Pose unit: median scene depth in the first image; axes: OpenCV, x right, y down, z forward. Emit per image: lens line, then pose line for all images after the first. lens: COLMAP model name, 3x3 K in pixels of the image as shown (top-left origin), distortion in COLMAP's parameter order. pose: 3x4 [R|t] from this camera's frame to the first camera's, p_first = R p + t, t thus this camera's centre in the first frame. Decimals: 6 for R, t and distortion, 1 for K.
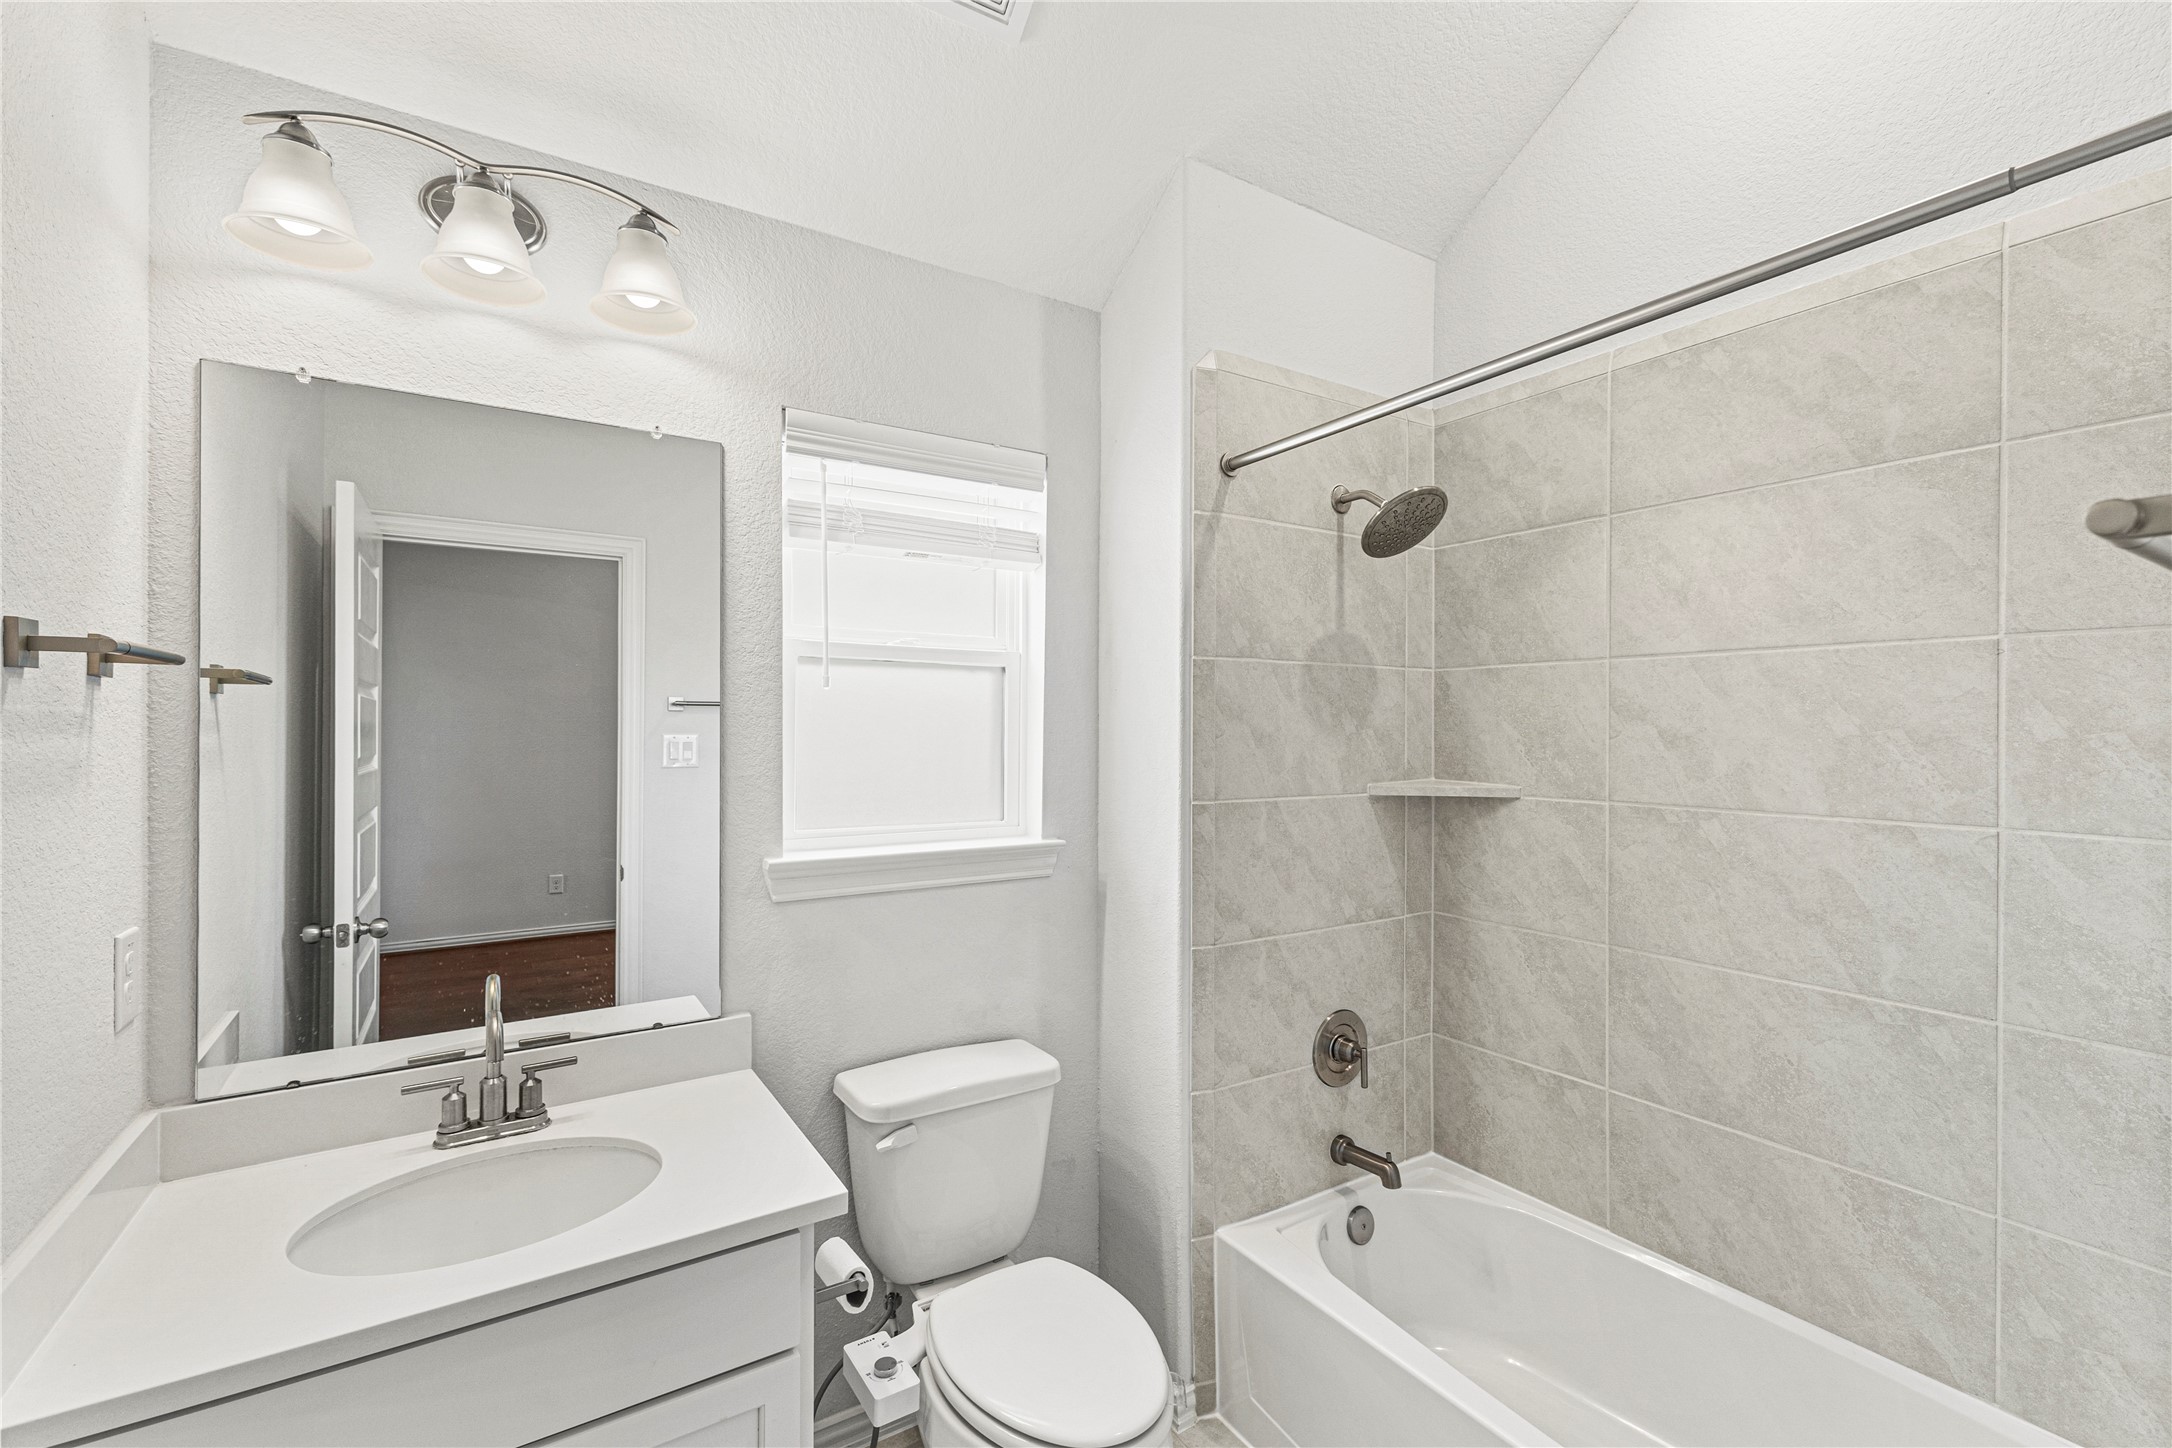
lens RADIAL K [[931.7, 0, 1094.3], [0, 931.7, 725.7], [0, 0, 1]] dist [0.027938, -0.010077]
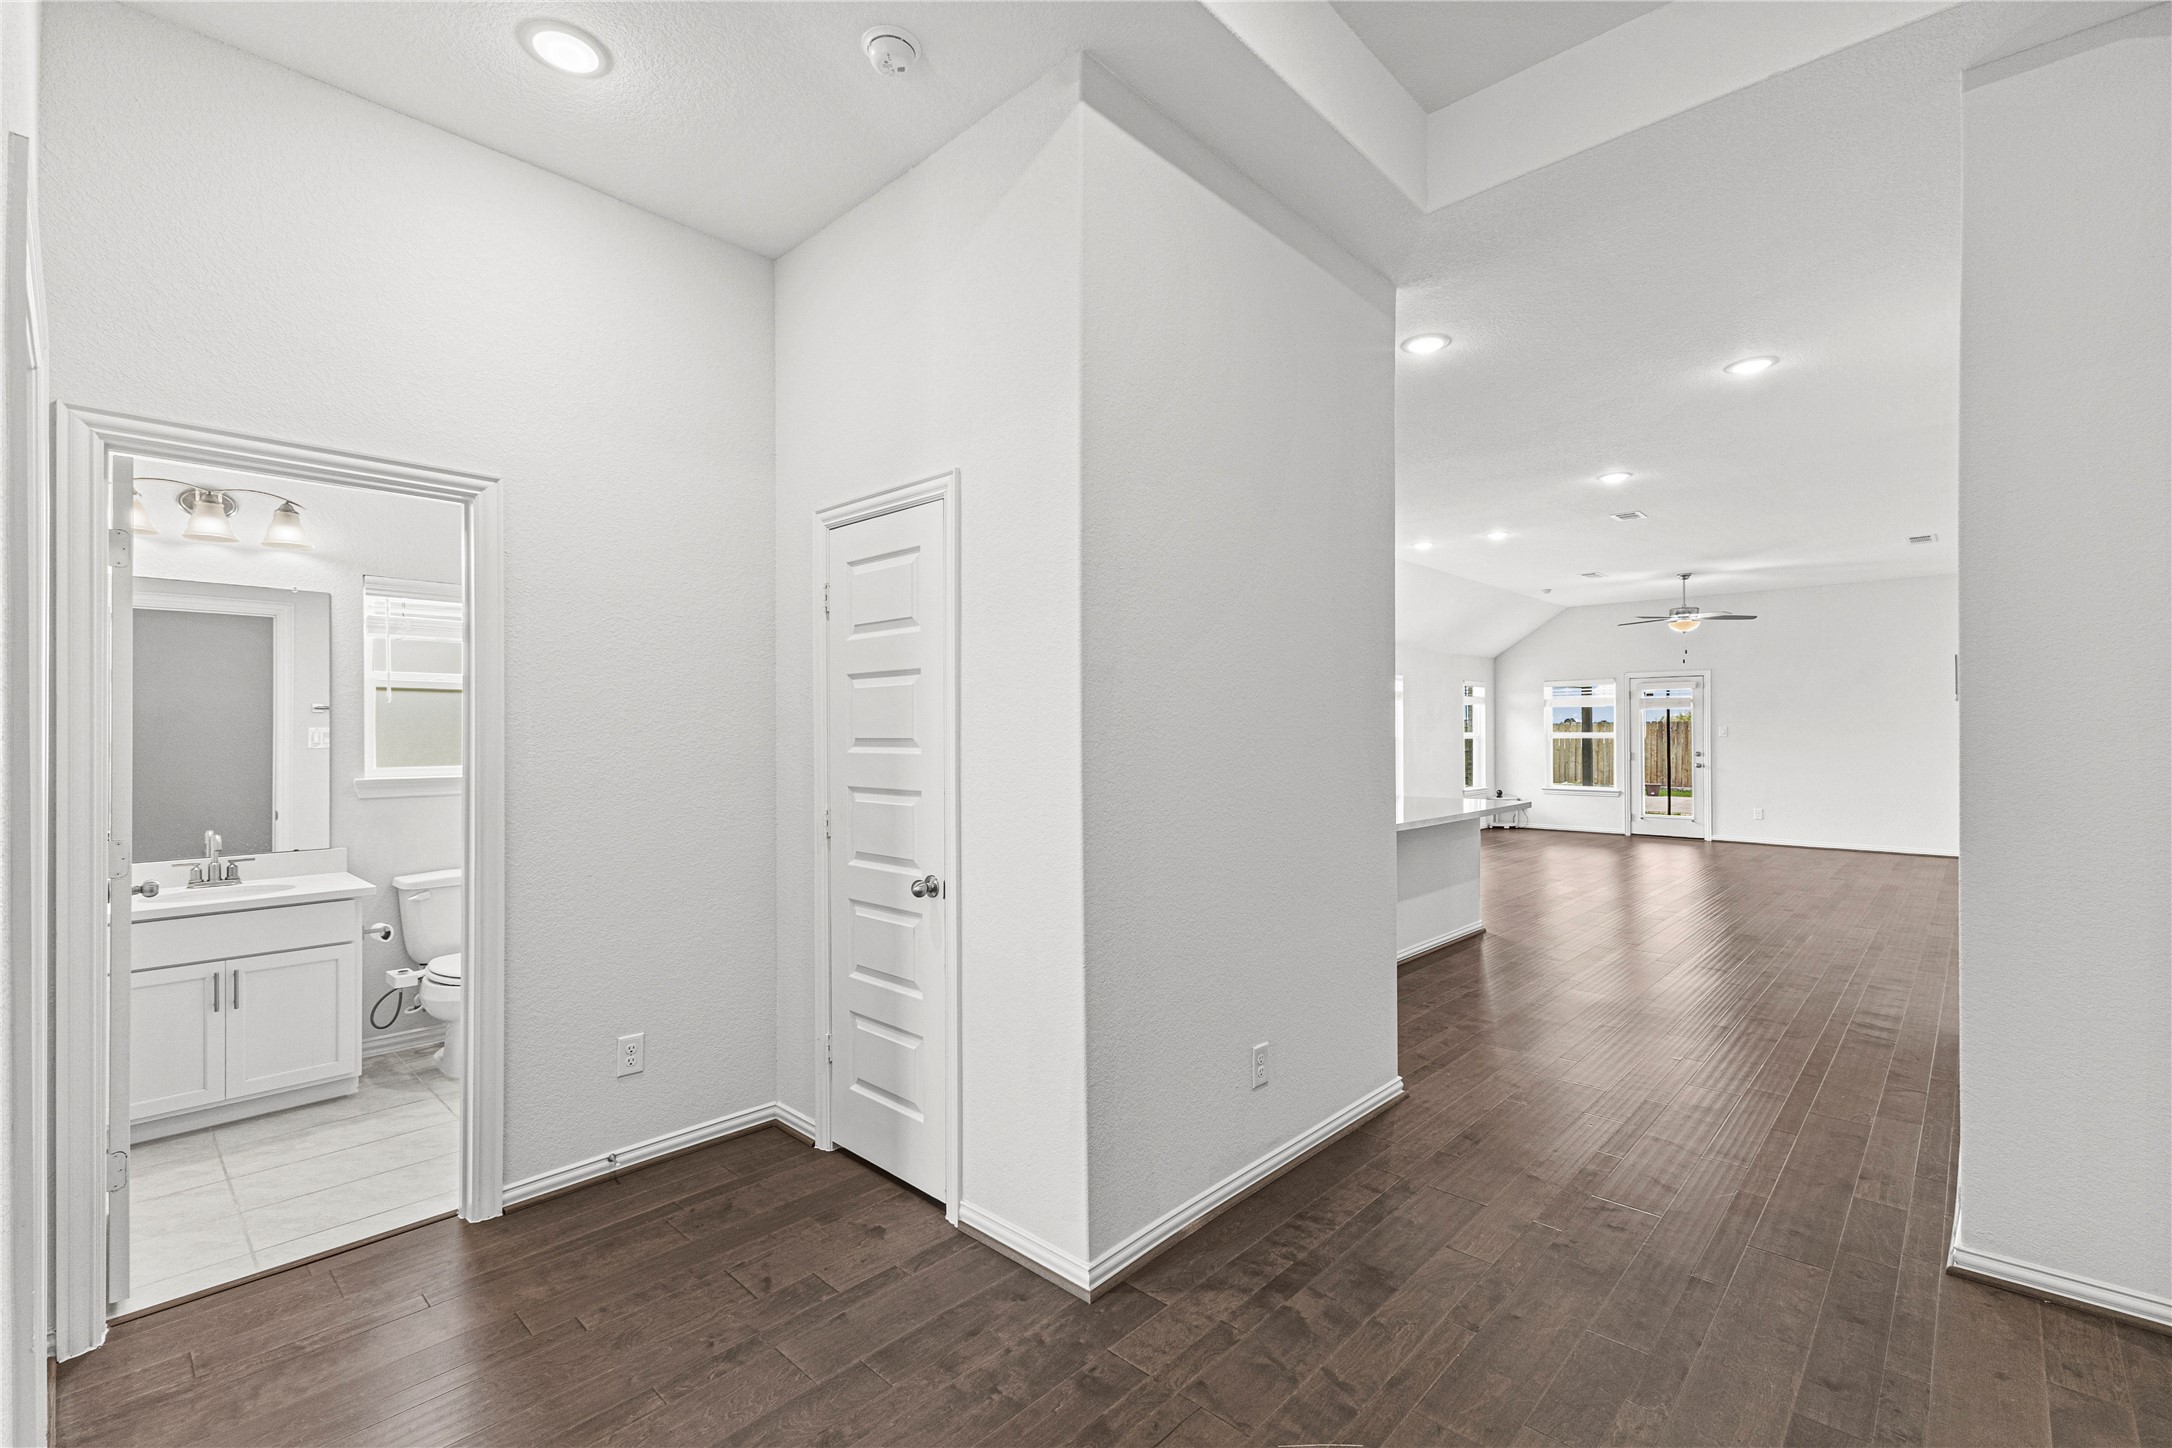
lens RADIAL K [[936.1, 0, 1104.9], [0, 936.1, 731.6], [0, 0, 1]] dist [0.011713, -0.000029]
pose [[0.967698, -0.005975, 0.252042, 0.824374], [0.006093, 0.999981, 0.000310, 0.041781], [-0.252039, 0.001236, 0.967716, -1.646655]]
